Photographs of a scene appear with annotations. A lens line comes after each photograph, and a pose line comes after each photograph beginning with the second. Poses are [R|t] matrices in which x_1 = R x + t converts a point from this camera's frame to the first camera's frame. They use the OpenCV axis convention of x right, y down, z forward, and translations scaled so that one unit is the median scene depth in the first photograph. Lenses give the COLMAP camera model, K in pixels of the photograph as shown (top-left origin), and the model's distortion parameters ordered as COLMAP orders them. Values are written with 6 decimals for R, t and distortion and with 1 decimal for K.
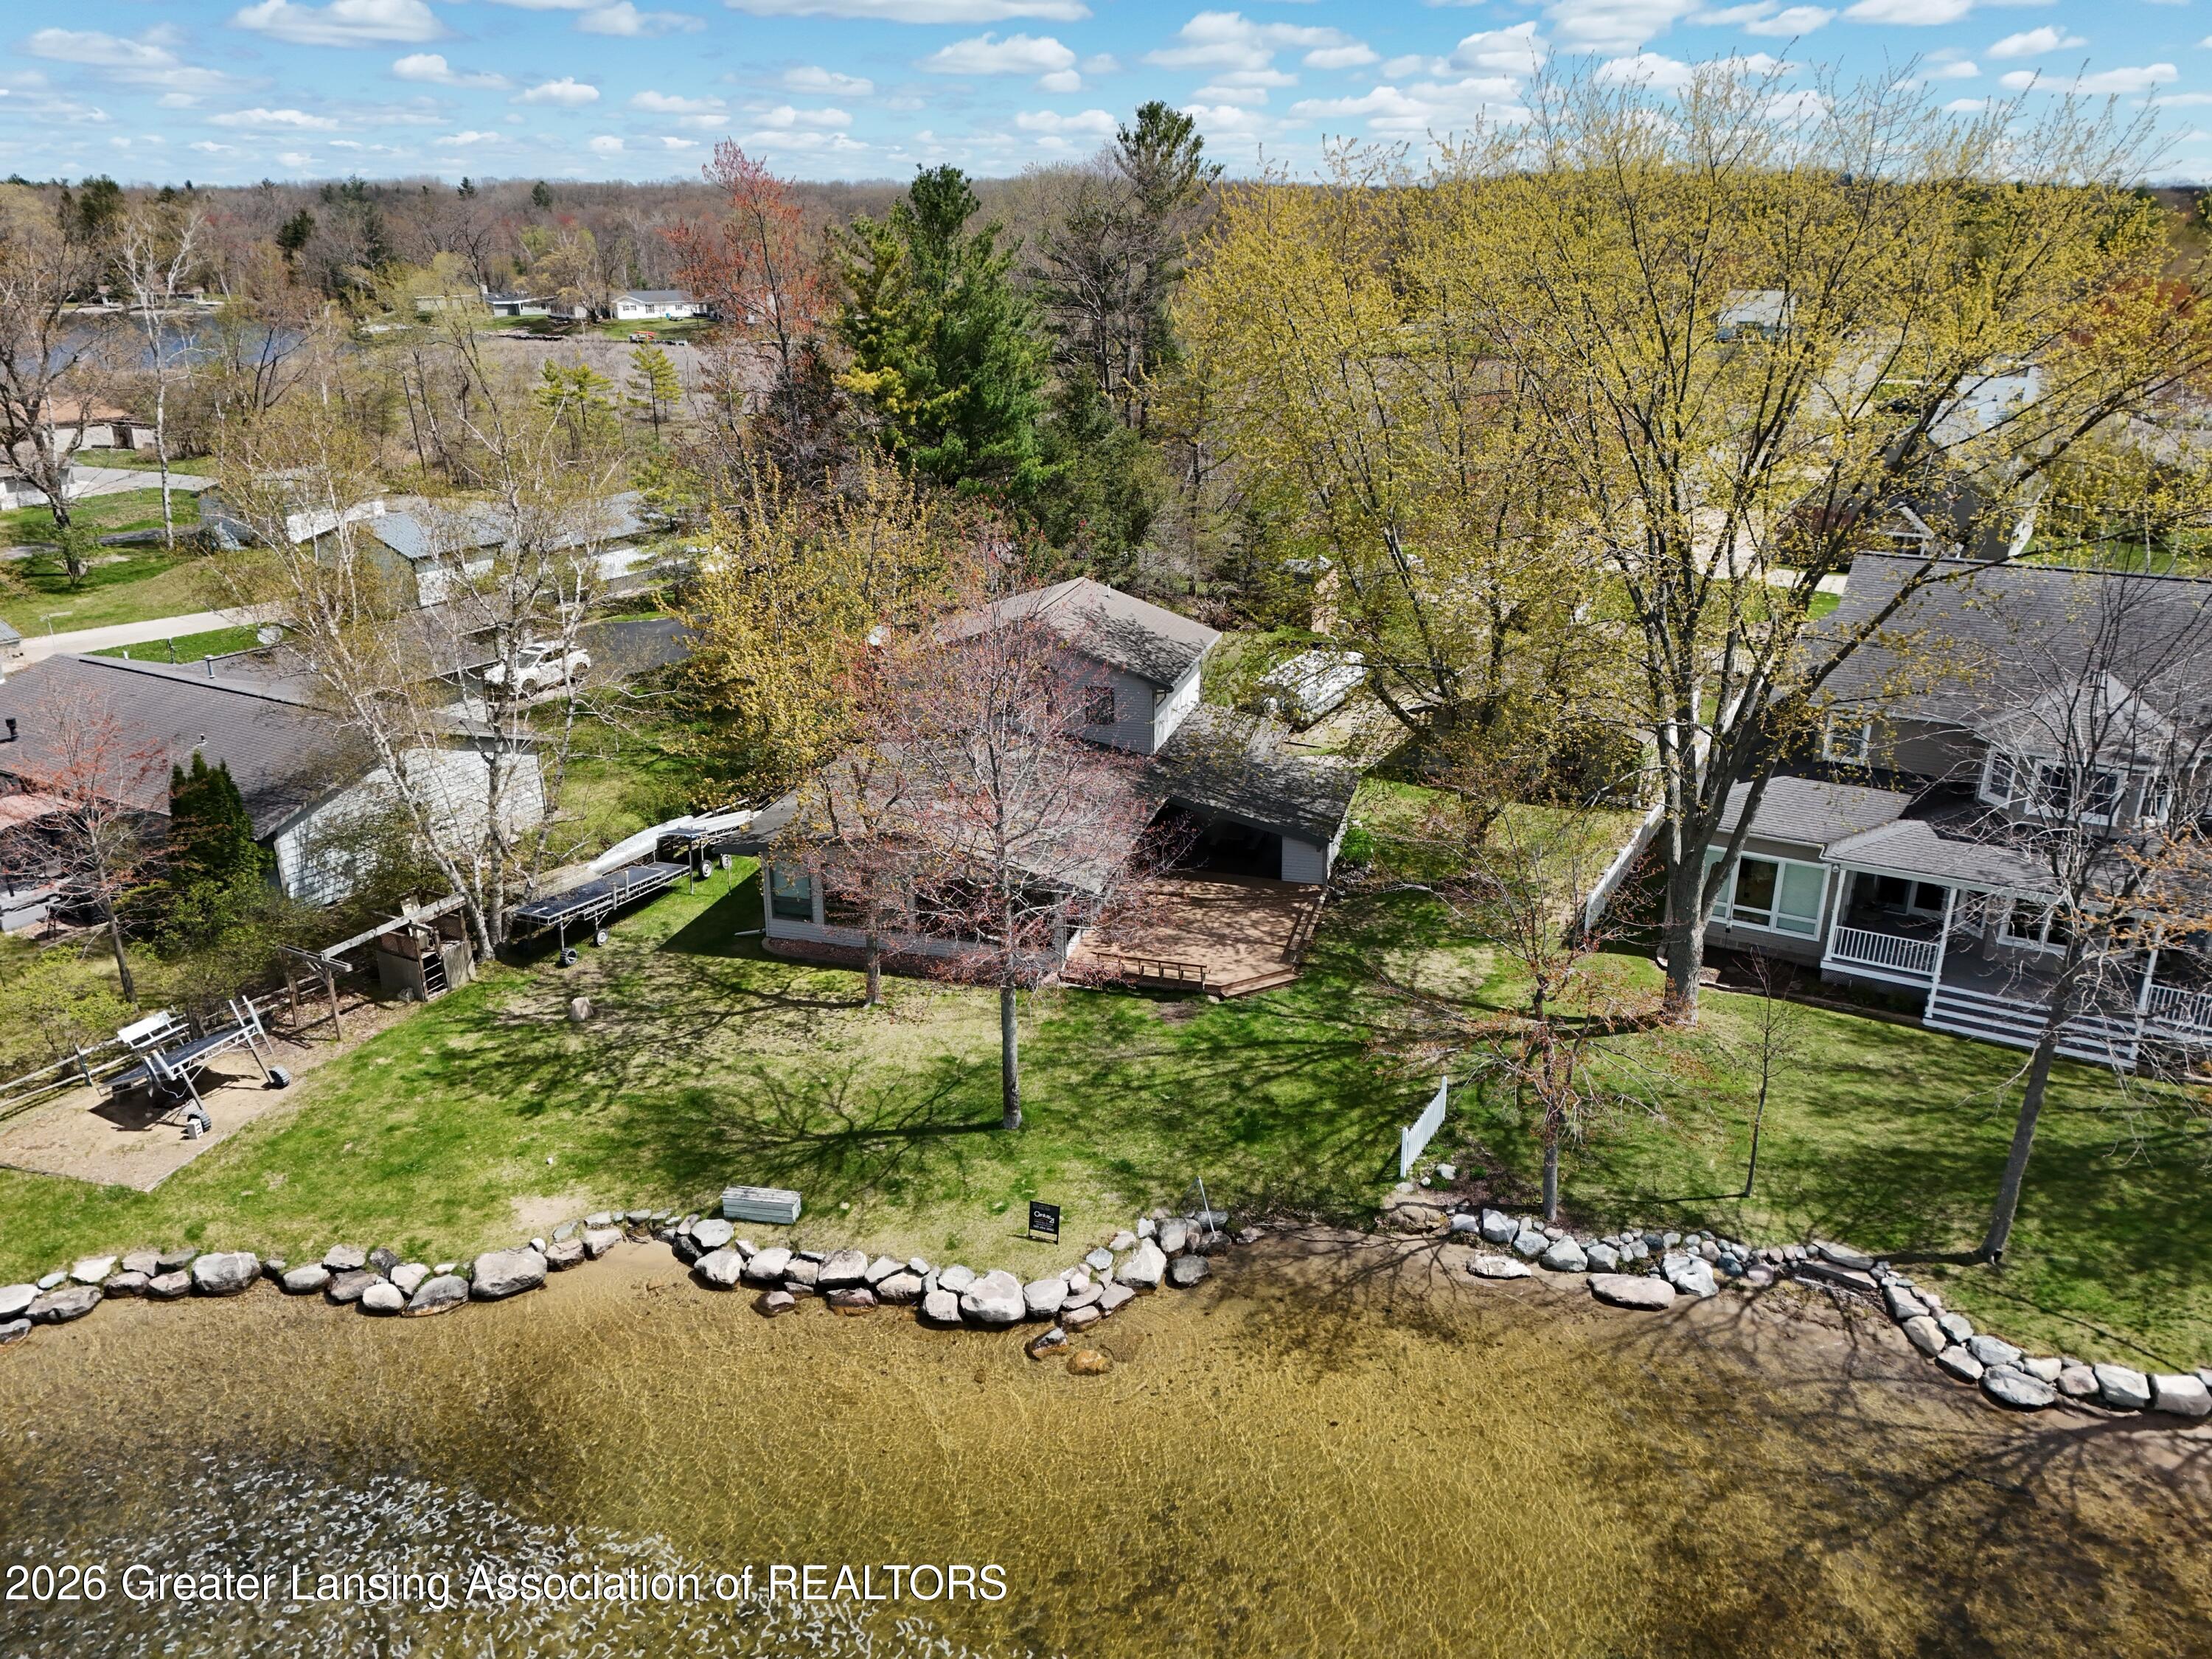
lens RADIAL K [[1605.0, 0, 1102.6], [0, 1605.0, 854.2], [0, 0, 1]] dist [-0.009447, -0.002336]
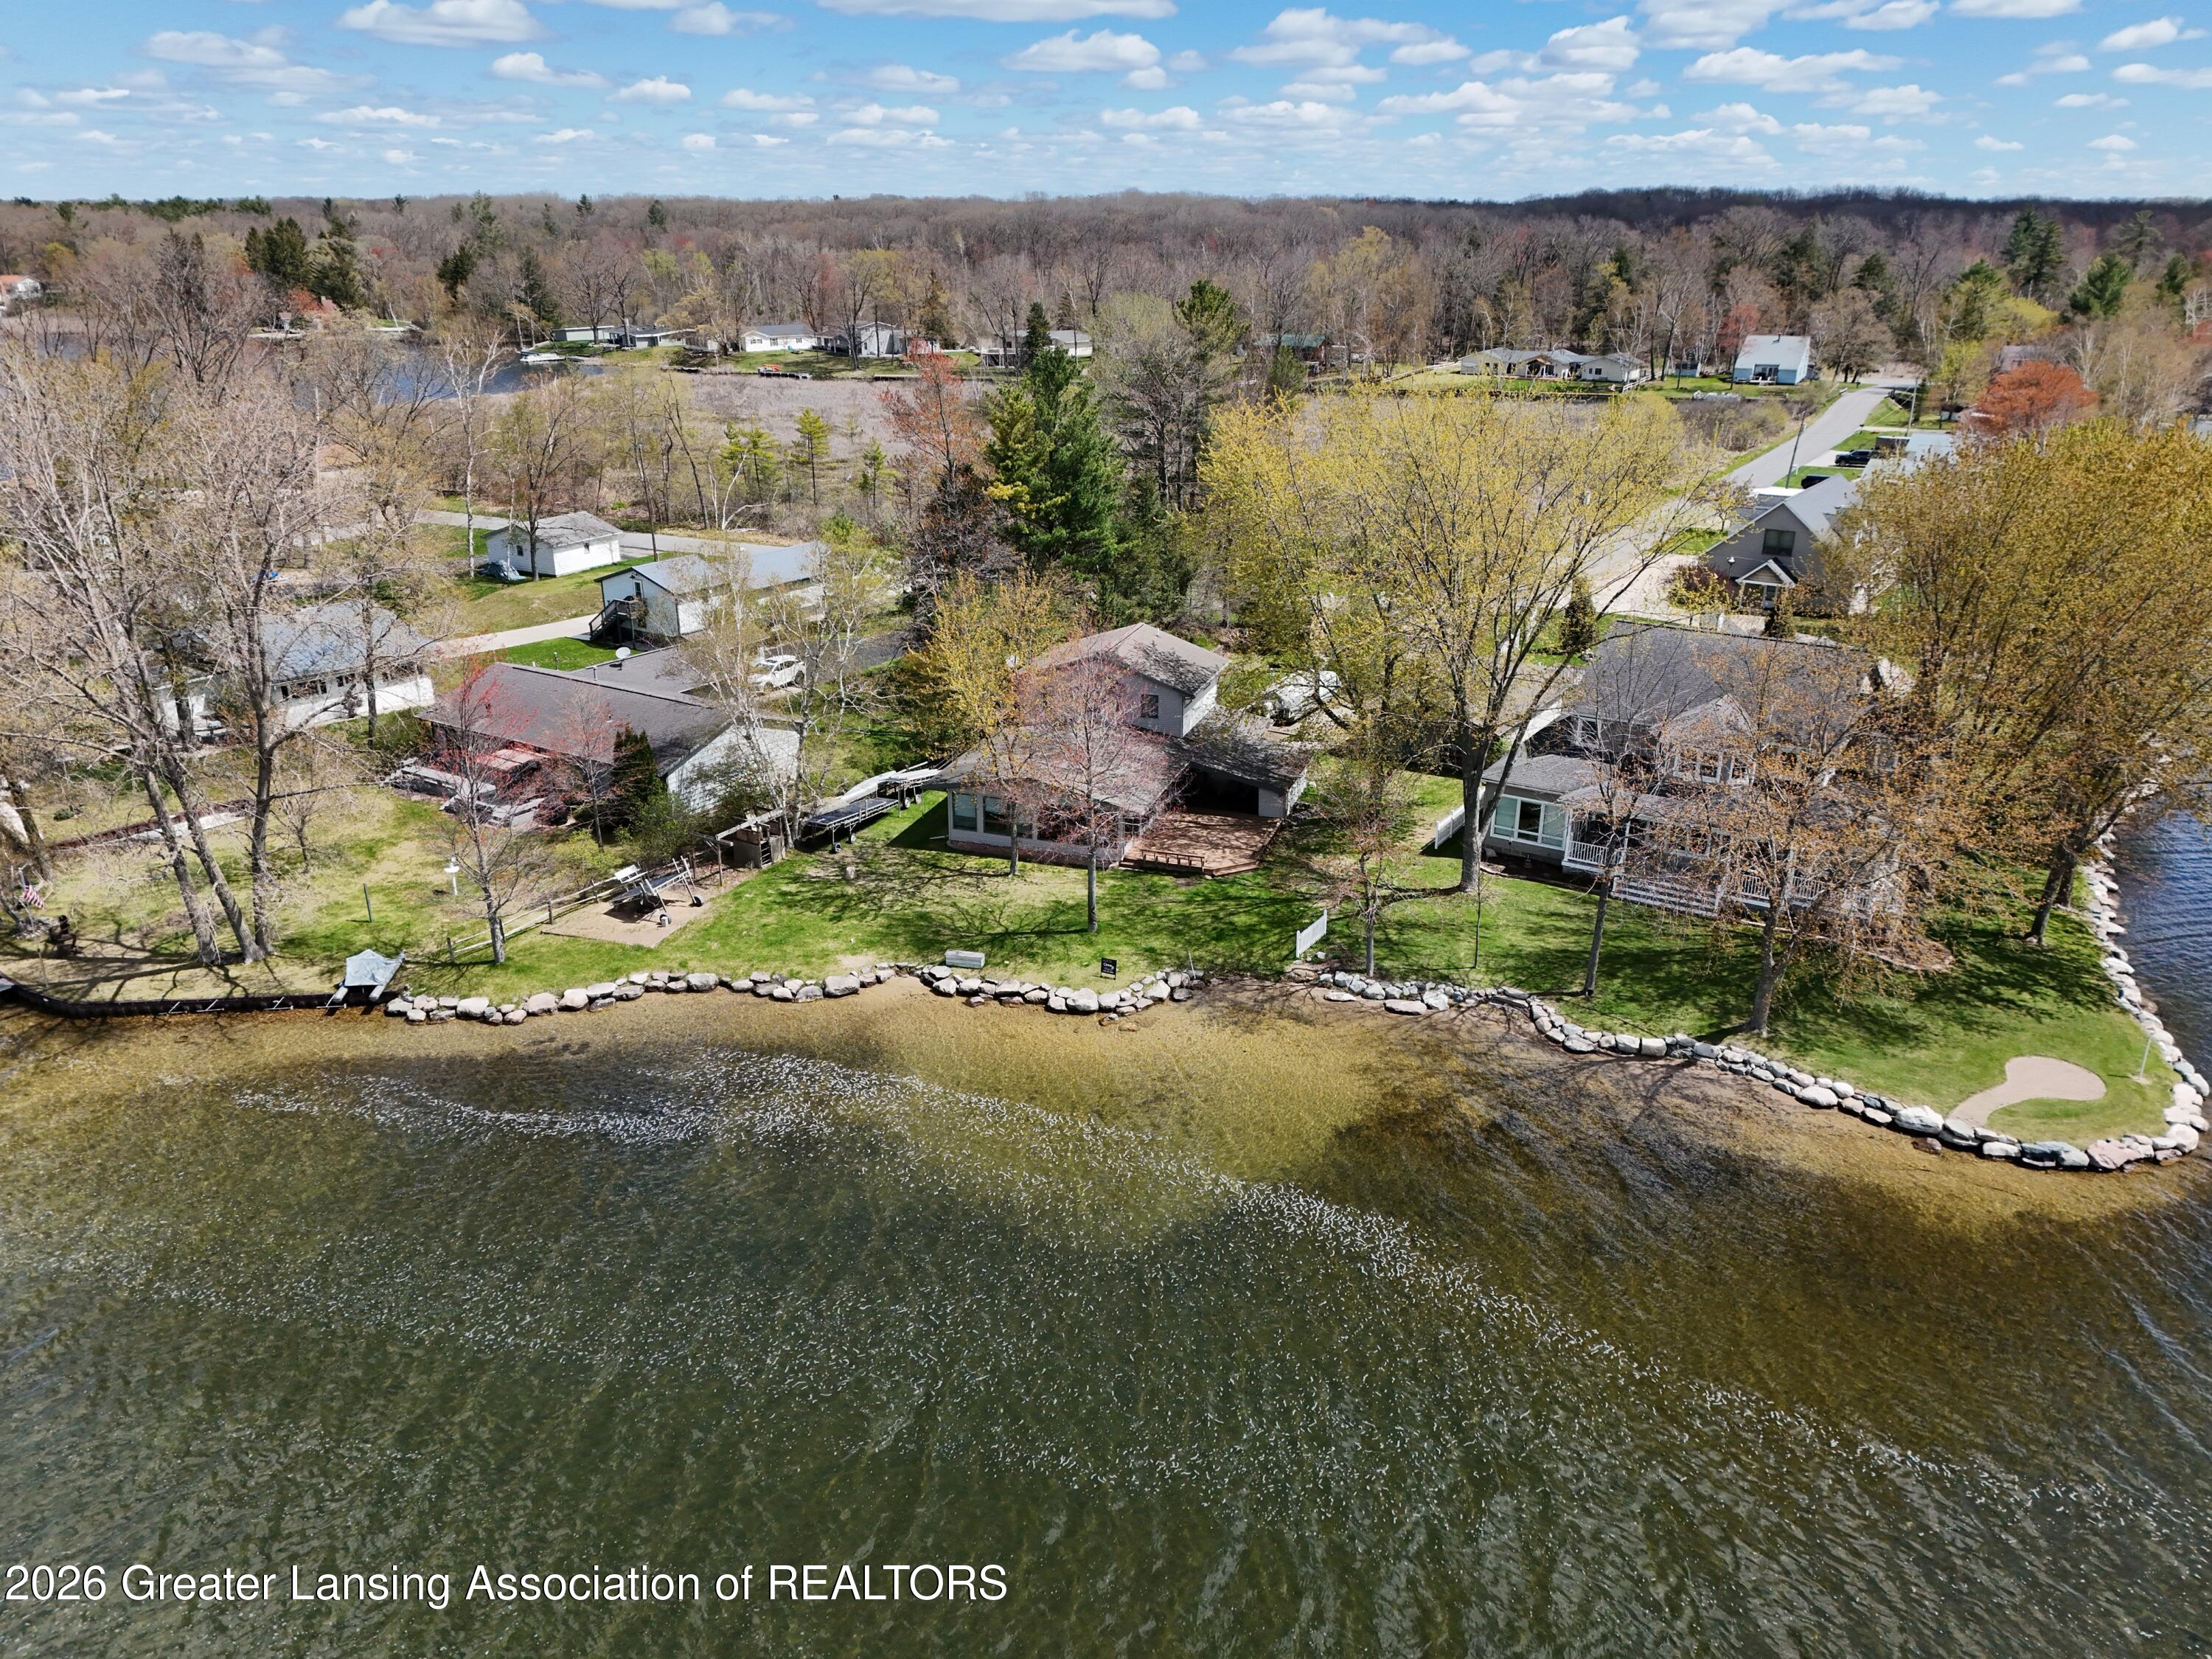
lens RADIAL K [[1598.7, 0, 1107.8], [0, 1598.7, 833.9], [0, 0, 1]] dist [0.040673, -0.075868]
pose [[0.998970, 0.017923, -0.041683, 0.035351], [-0.018331, 0.999788, -0.009411, 0.069515], [0.041505, 0.010165, 0.999087, -0.823463]]
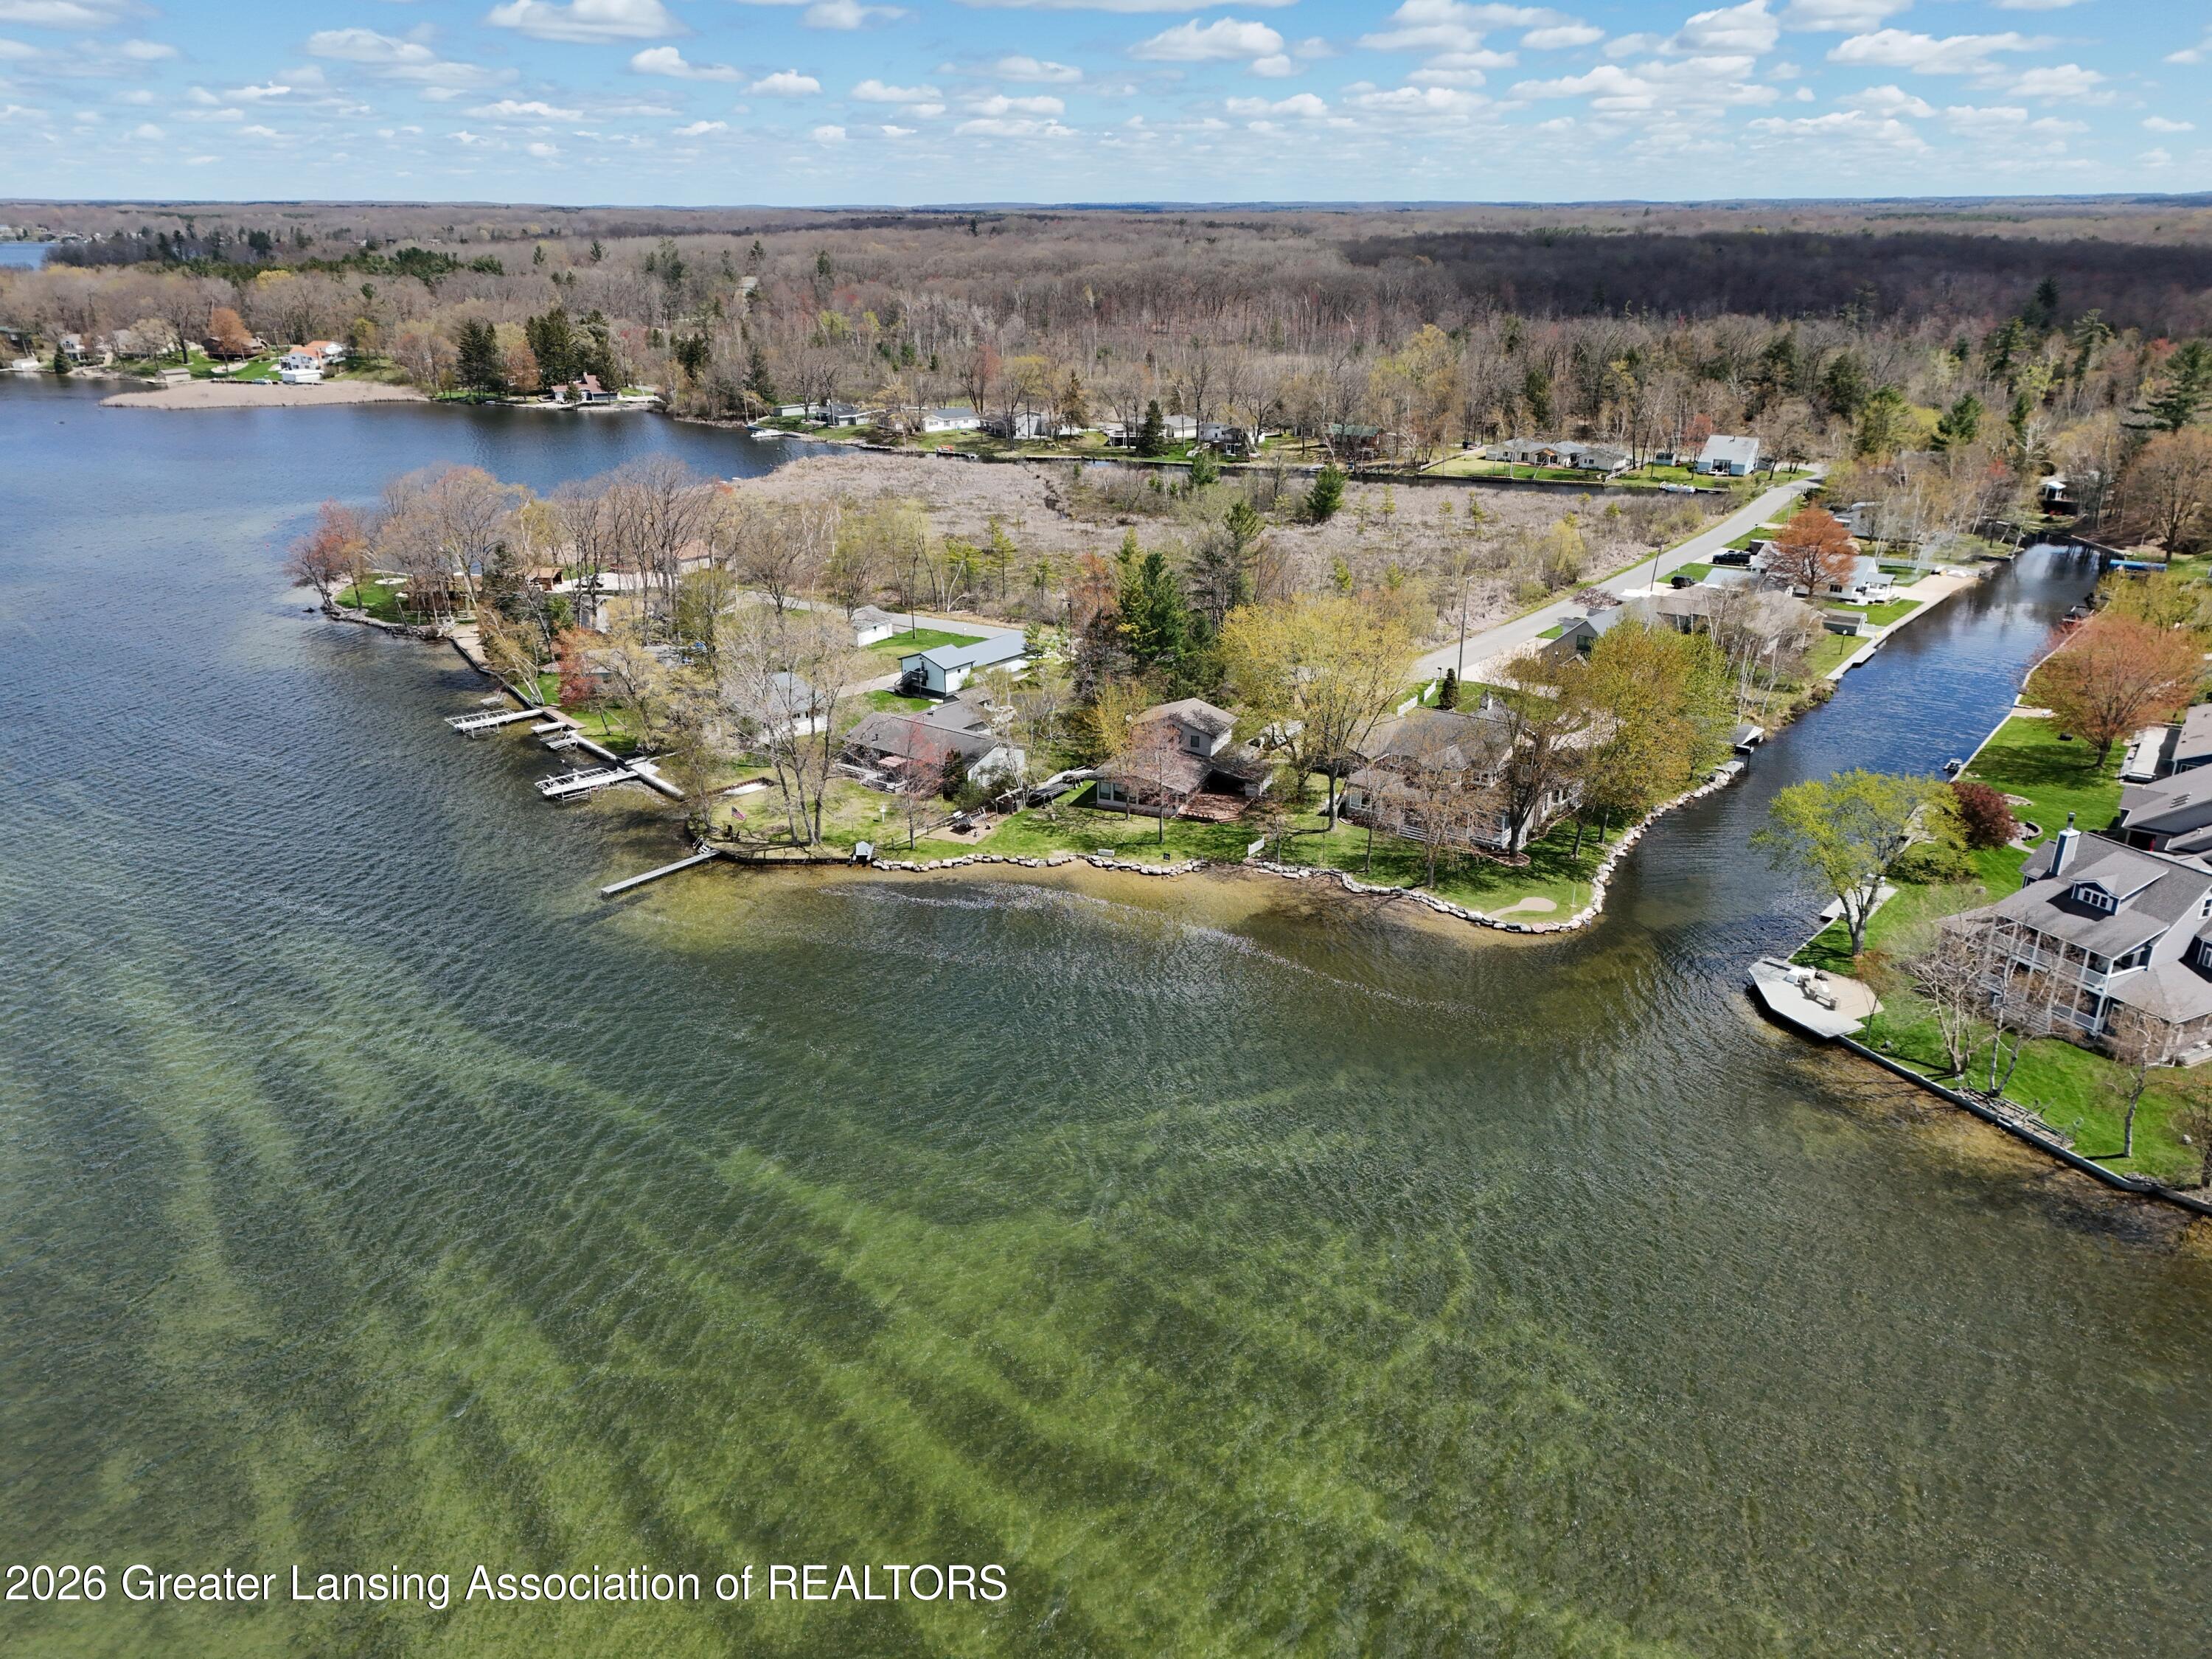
lens RADIAL K [[1598.7, 0, 1107.8], [0, 1598.7, 833.9], [0, 0, 1]] dist [0.040673, -0.075868]
pose [[0.993051, 0.041597, -0.110084, 0.257041], [-0.041874, 0.999123, -0.000201, 0.143022], [0.109979, 0.004809, 0.993922, -3.097684]]
